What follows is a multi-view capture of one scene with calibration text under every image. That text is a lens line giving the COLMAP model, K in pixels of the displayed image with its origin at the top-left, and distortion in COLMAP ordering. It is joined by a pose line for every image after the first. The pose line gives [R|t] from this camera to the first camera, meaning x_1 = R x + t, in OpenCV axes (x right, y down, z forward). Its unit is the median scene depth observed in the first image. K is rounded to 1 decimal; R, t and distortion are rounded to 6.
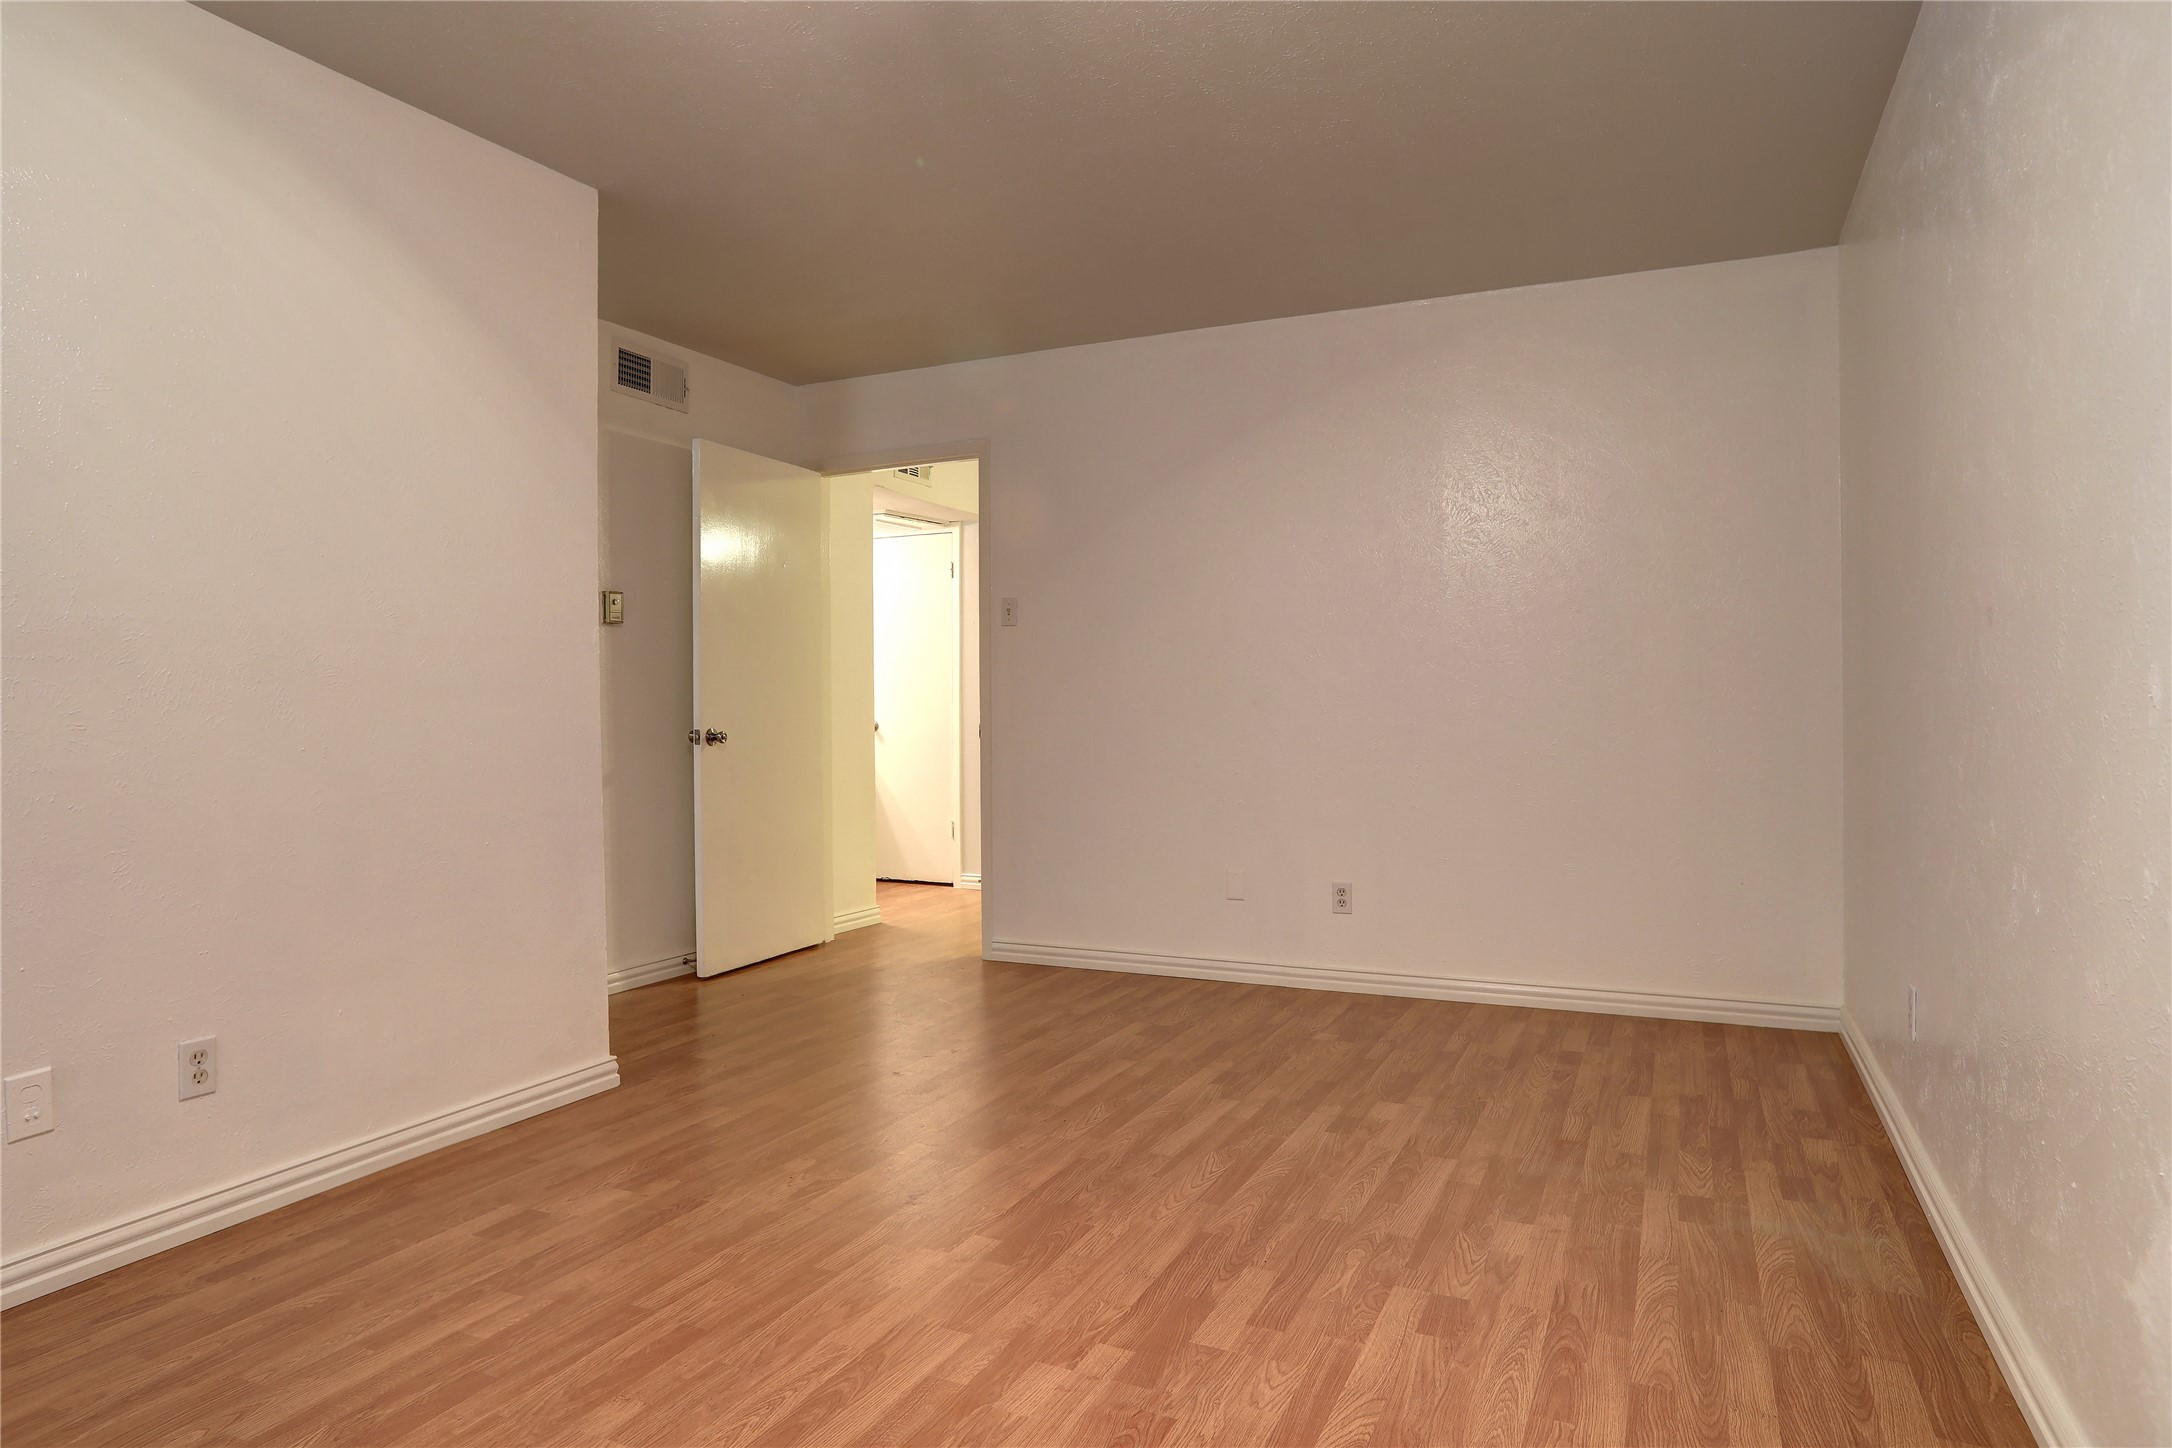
lens RADIAL K [[1300.0, 0, 1079.0], [0, 1300.0, 715.6], [0, 0, 1]] dist [-0.075809, 0.059979]
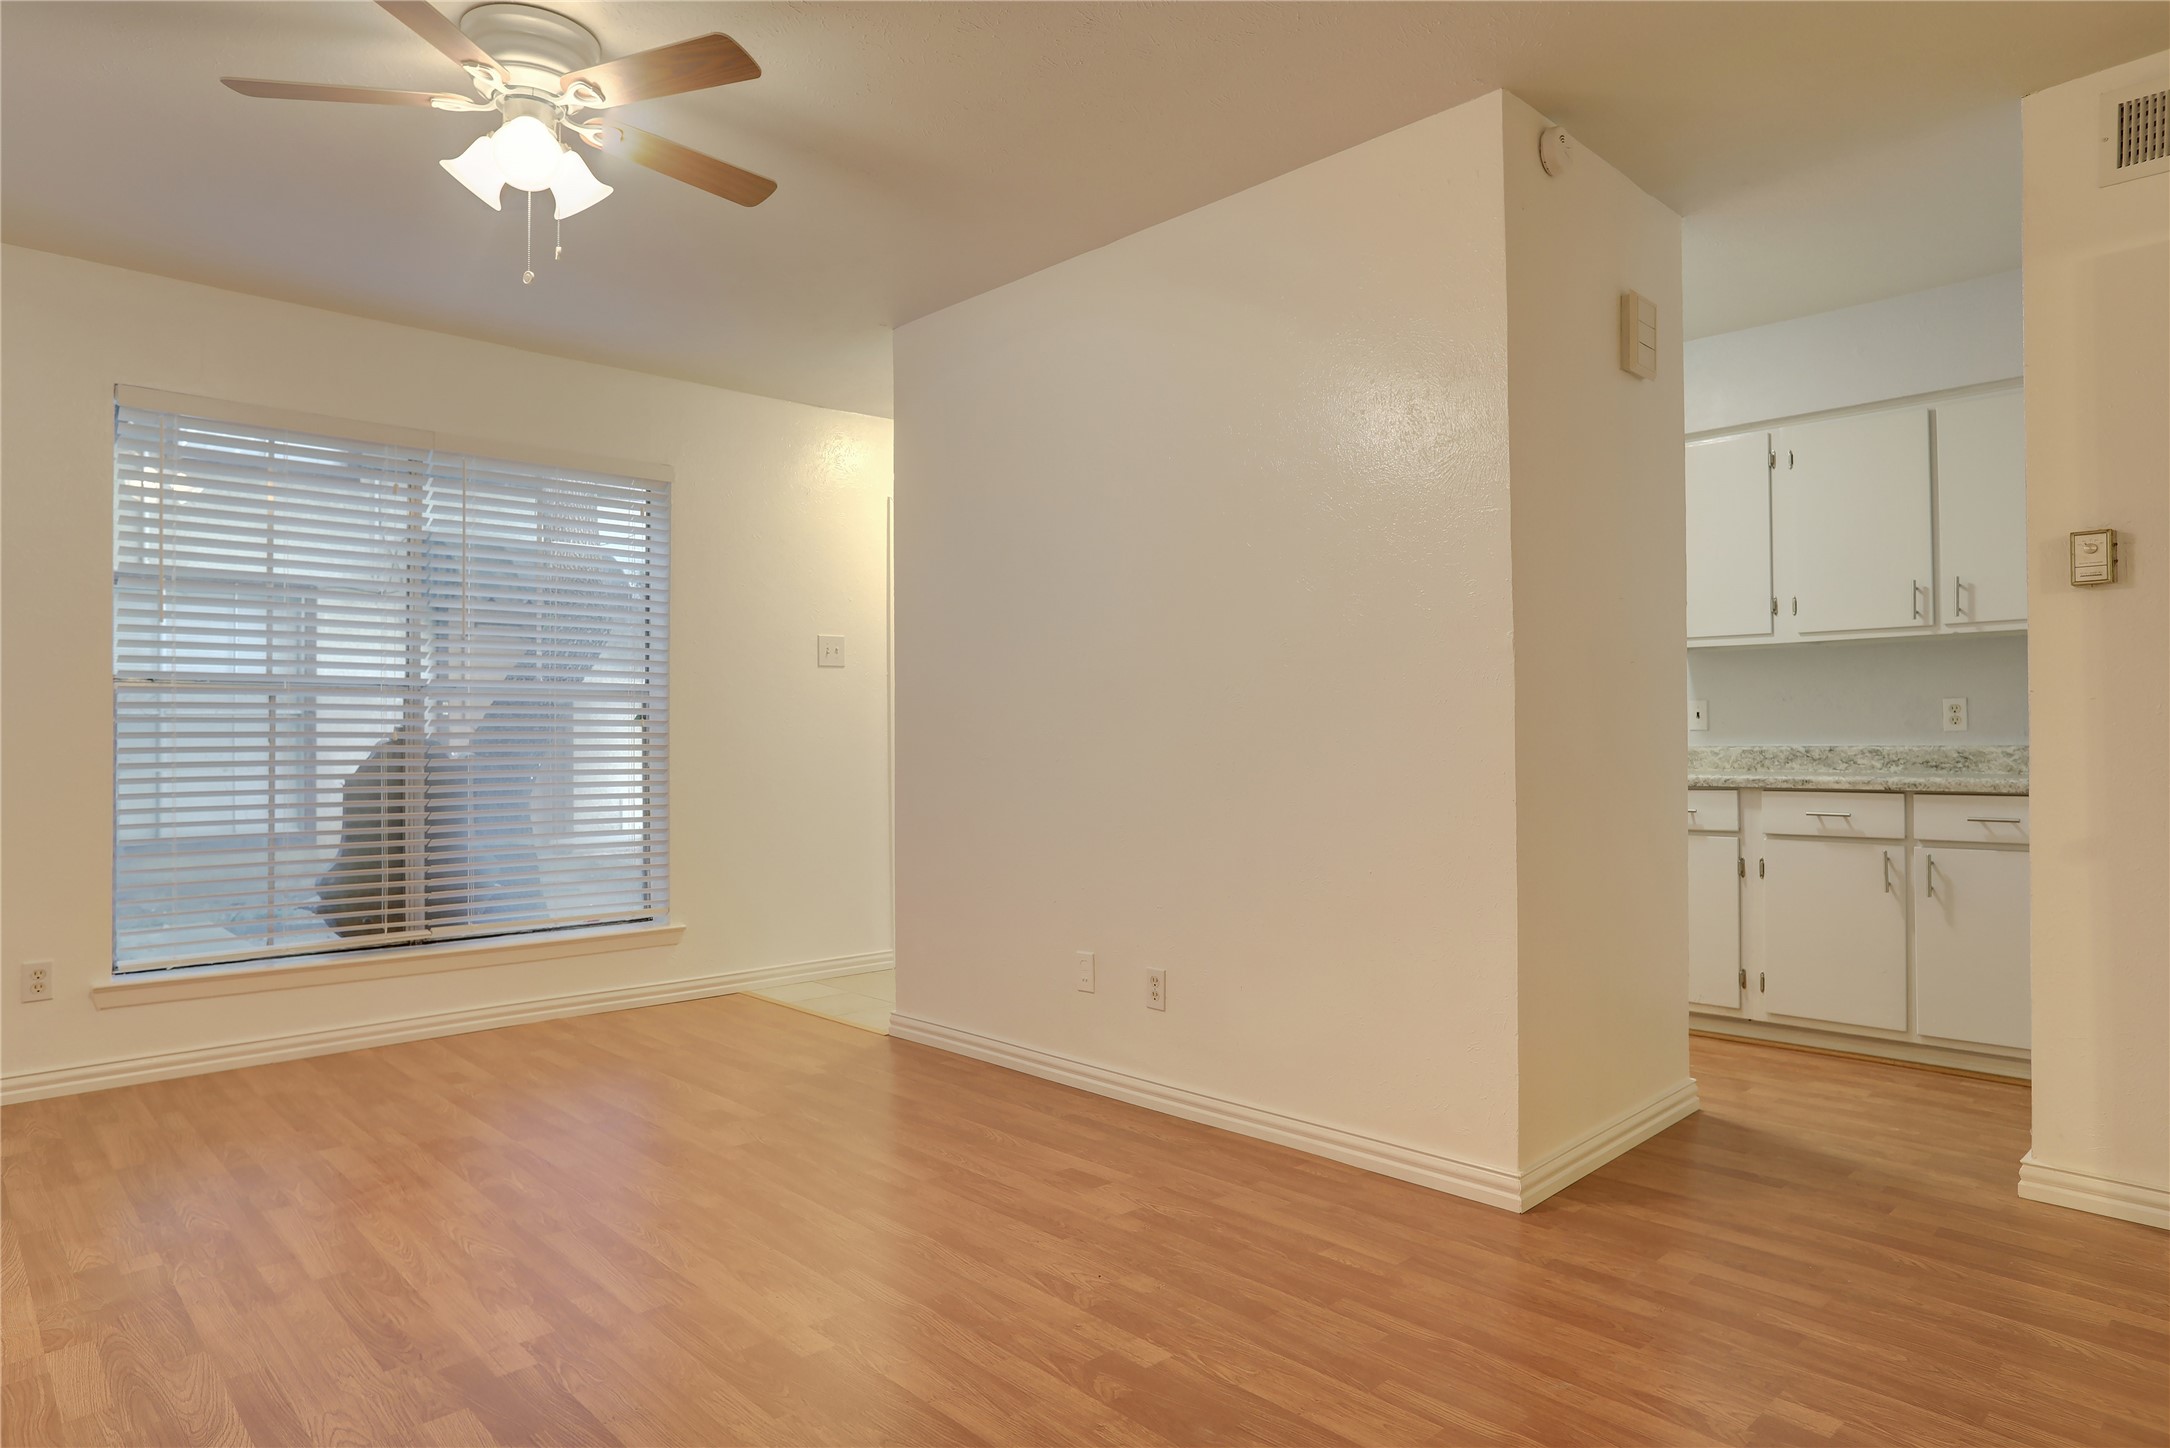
lens RADIAL K [[1298.8, 0, 1078.1], [0, 1298.8, 715.6], [0, 0, 1]] dist [-0.075809, 0.059979]
pose [[-0.376739, 0.001968, -0.926317, 0.660088], [0.001168, 0.999998, 0.001649, -0.023583], [0.926319, -0.000461, -0.376741, 1.486267]]
